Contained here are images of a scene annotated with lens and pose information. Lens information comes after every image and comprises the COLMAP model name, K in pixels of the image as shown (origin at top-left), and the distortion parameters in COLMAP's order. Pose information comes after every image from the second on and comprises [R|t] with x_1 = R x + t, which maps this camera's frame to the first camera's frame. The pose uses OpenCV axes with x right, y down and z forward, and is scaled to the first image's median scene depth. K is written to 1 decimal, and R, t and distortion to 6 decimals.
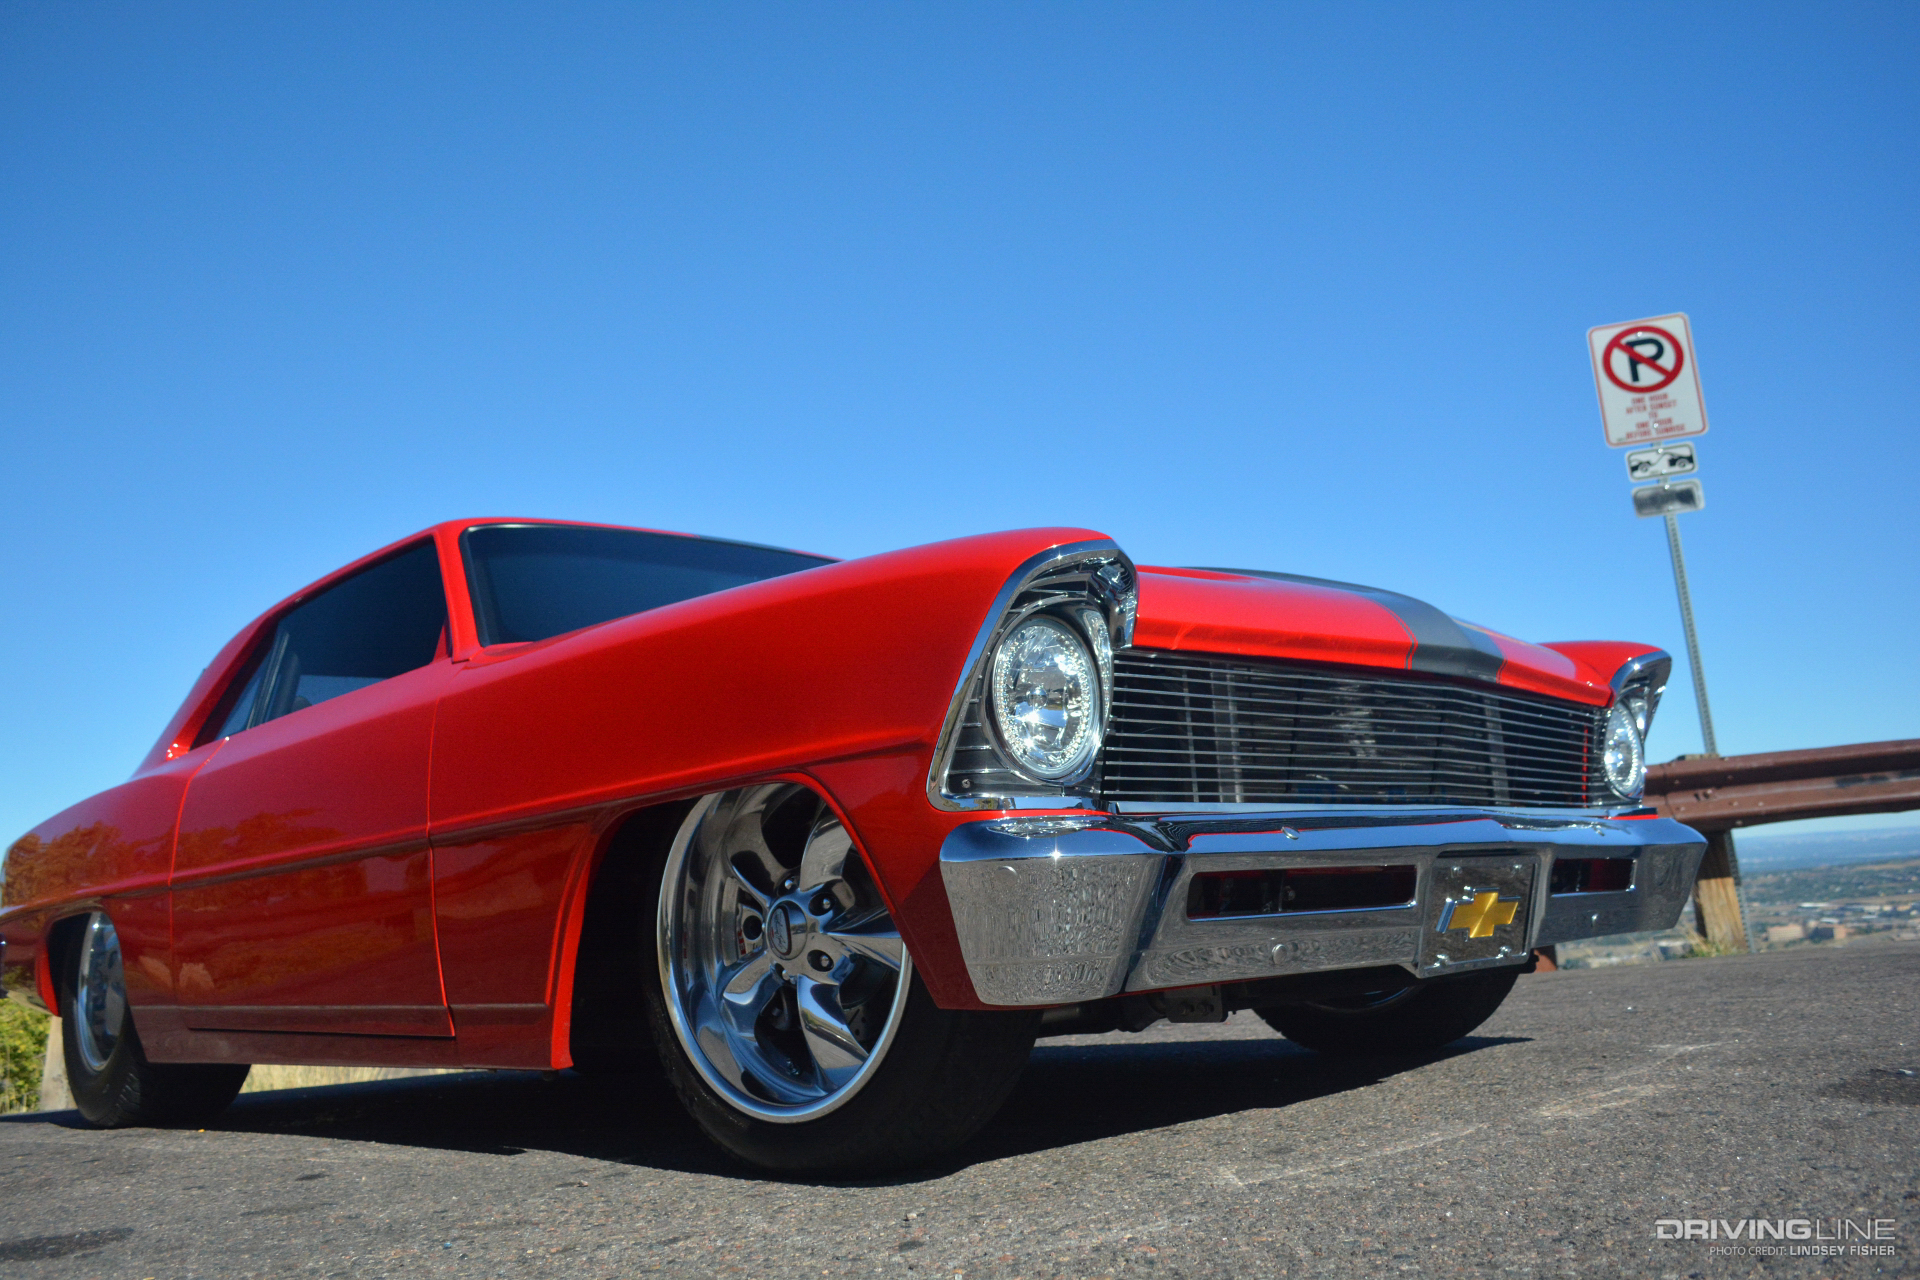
lens RADIAL K [[1479.7, 0, 954.8], [0, 1479.7, 632.9], [0, 0, 1]] dist [0.026420, 0.012761]
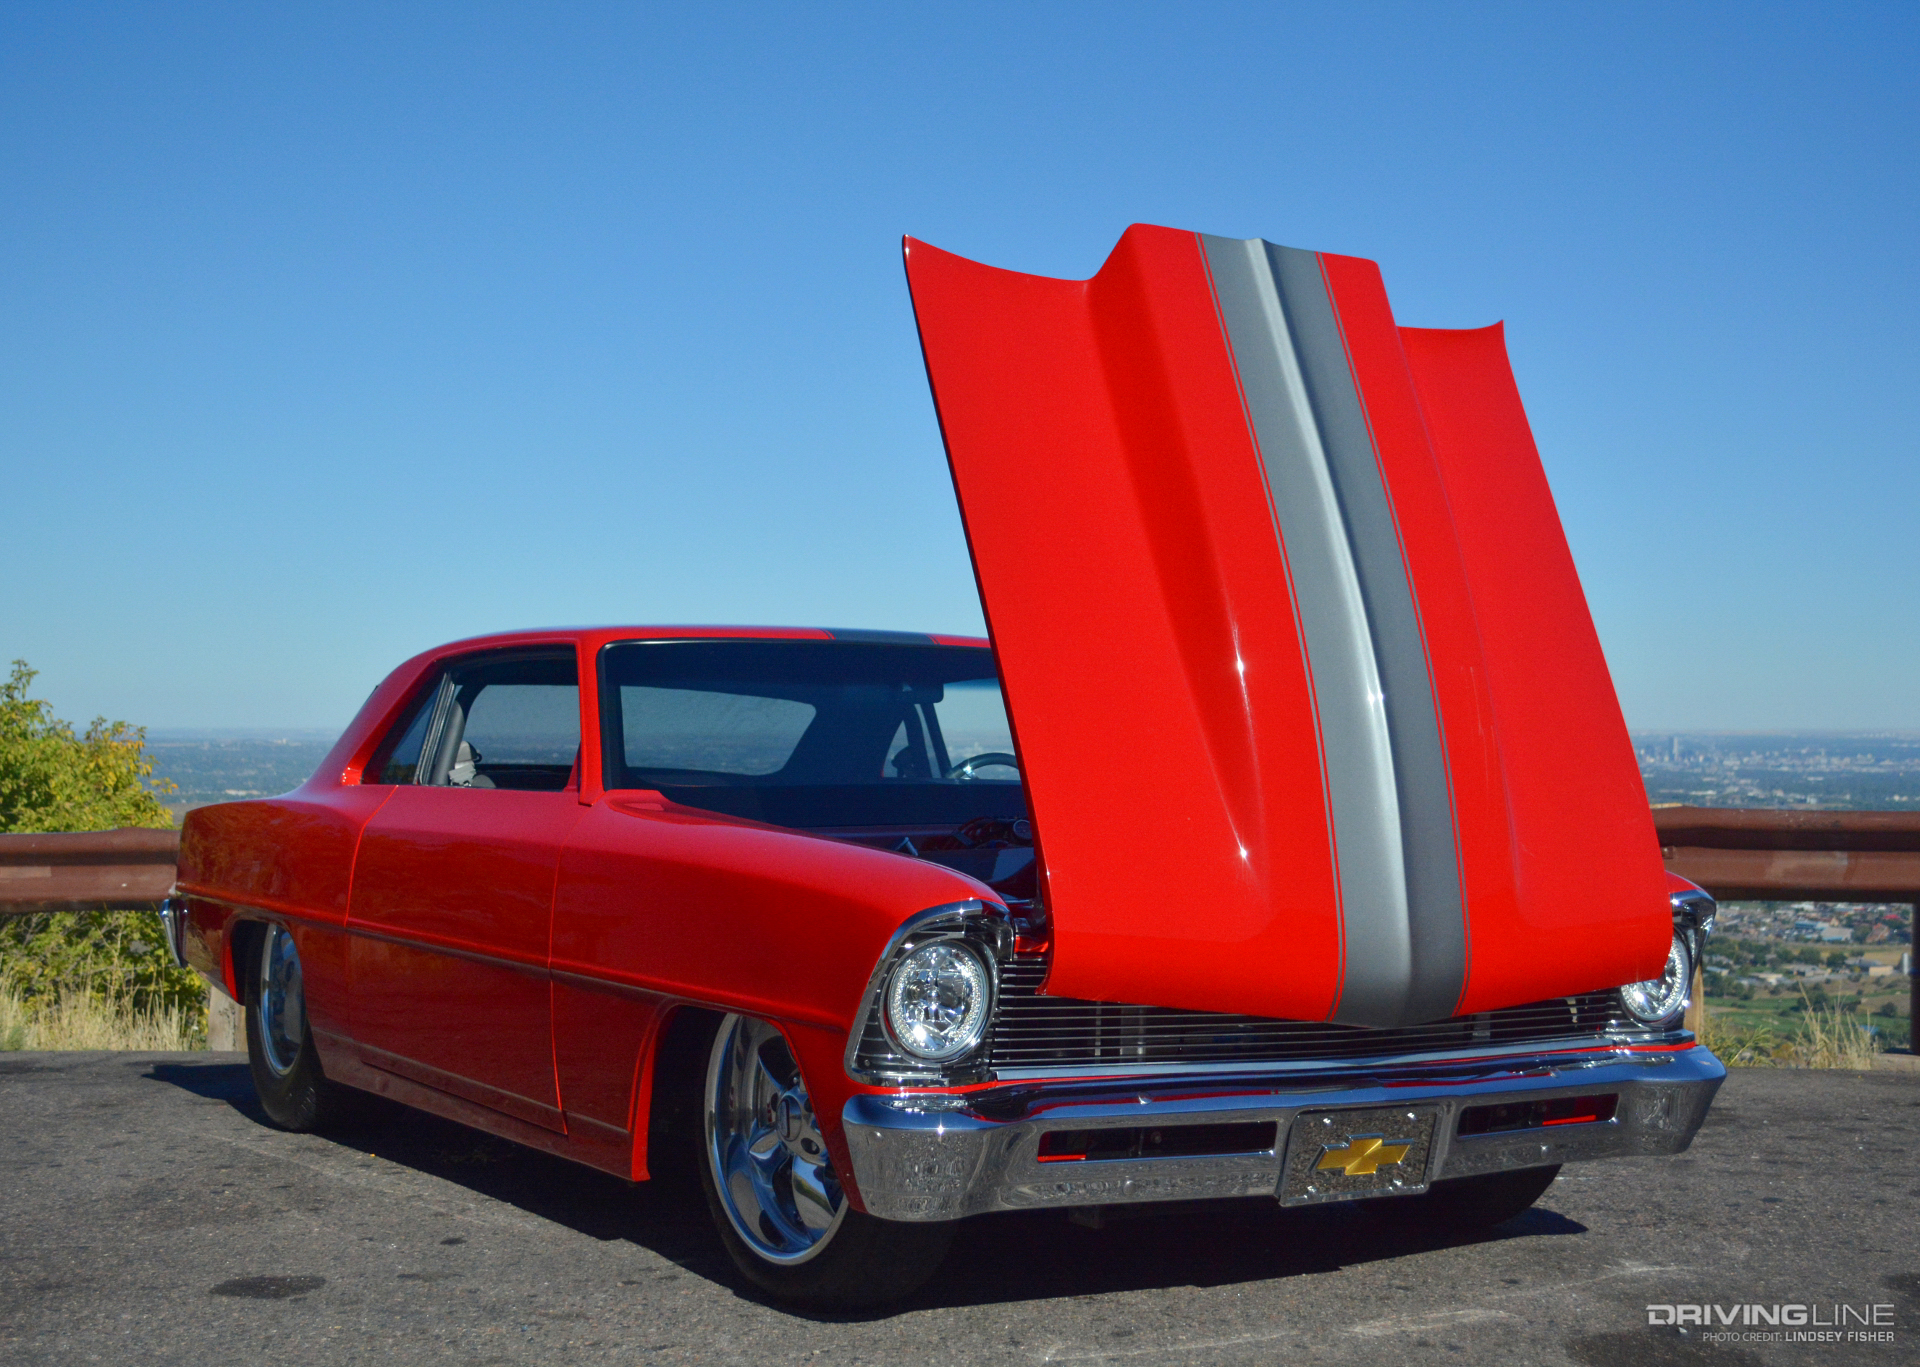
lens RADIAL K [[2299.0, 0, 965.1], [0, 2299.0, 689.1], [0, 0, 1]] dist [0.138484, 0.000000]
pose [[0.975320, 0.067250, -0.210305, 0.427428], [-0.036671, 0.988596, 0.146062, -0.459546], [0.217729, -0.134745, 0.966663, -0.849657]]
